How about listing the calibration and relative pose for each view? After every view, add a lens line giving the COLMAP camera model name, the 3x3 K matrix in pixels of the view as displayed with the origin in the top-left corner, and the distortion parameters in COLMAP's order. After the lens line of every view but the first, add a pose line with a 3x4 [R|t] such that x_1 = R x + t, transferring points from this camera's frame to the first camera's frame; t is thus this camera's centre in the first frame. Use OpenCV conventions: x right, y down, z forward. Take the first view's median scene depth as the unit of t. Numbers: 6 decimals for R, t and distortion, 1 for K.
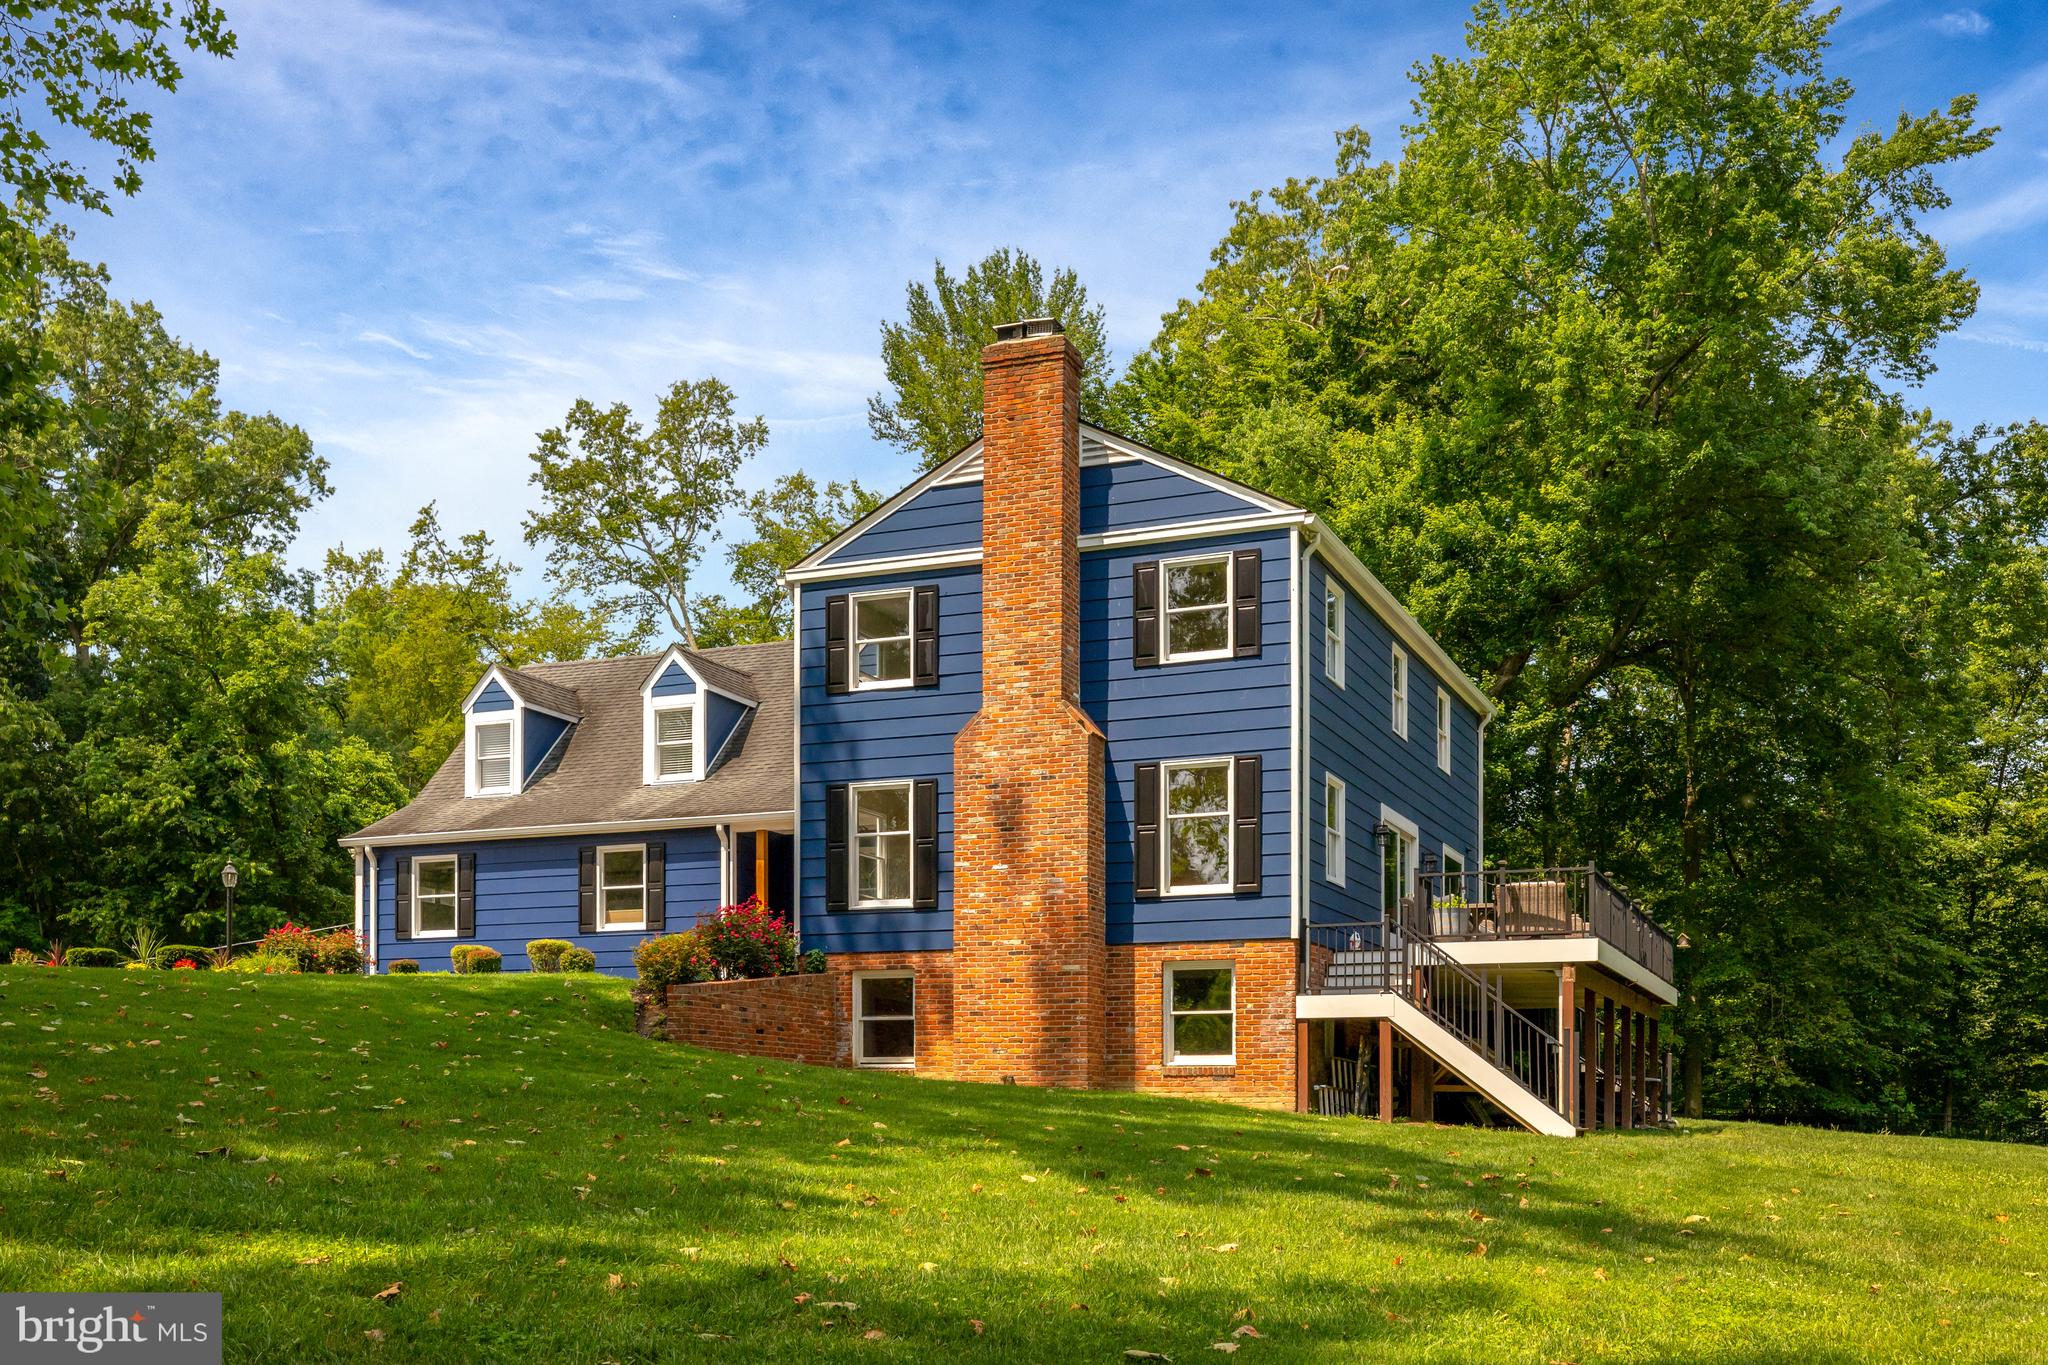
lens RADIAL K [[2012.3, 0, 1024.7], [0, 2012.3, 1105.3], [0, 0, 1]] dist [-0.032708, 0.009143]
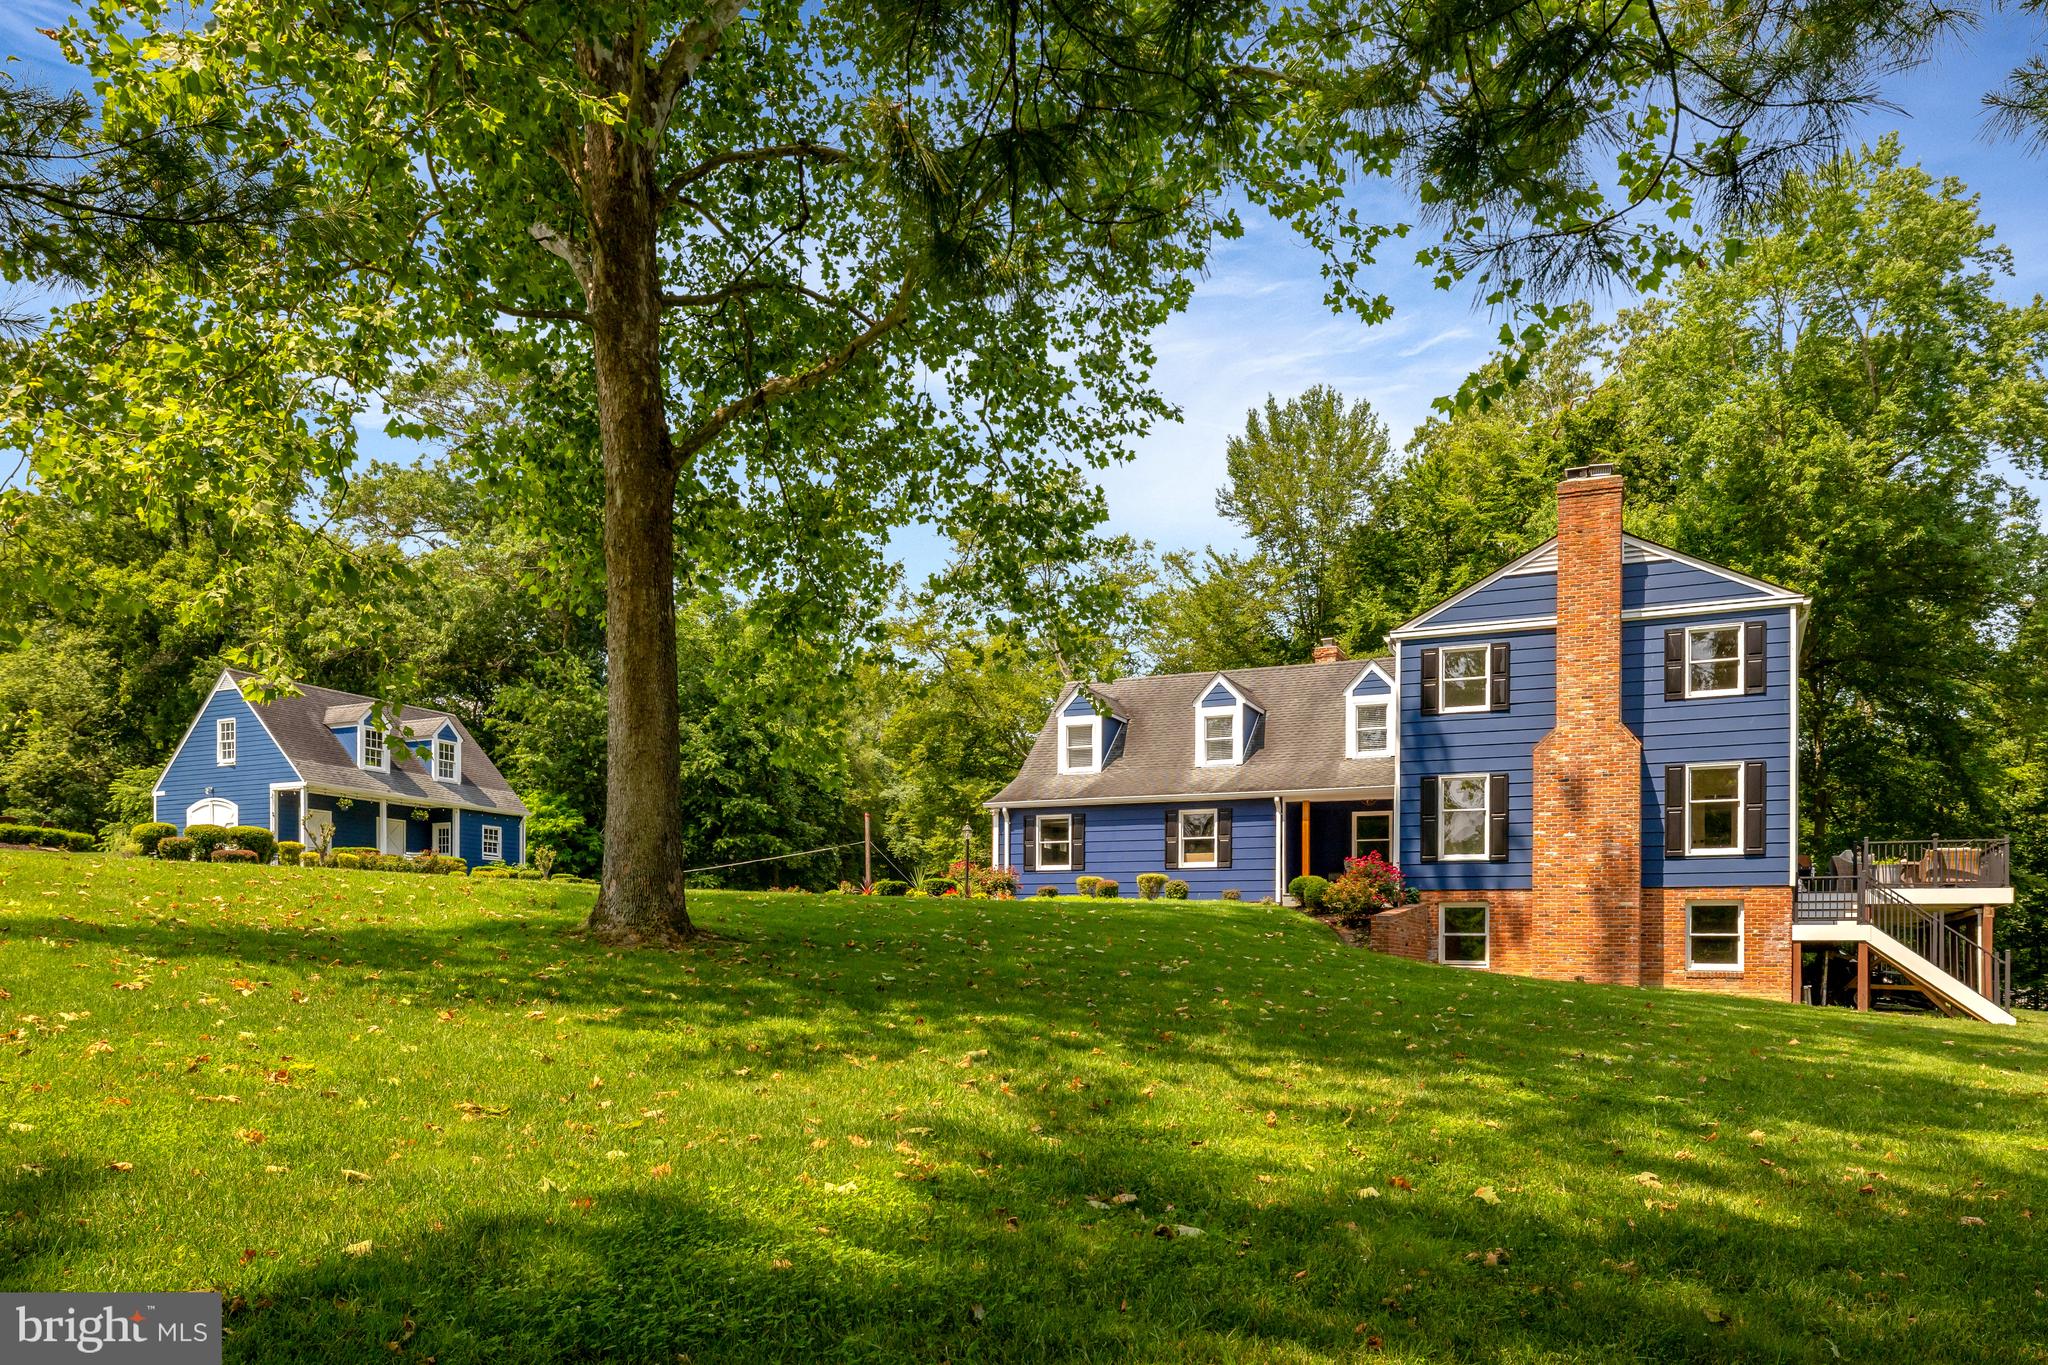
lens RADIAL K [[1425.6, 0, 1020.2], [0, 1425.6, 941.6], [0, 0, 1]] dist [0.003673, -0.002164]
pose [[0.999223, 0.007196, -0.038751, -0.358132], [-0.007725, 0.999879, -0.013530, -0.021693], [0.038649, 0.013819, 0.999157, -0.059858]]
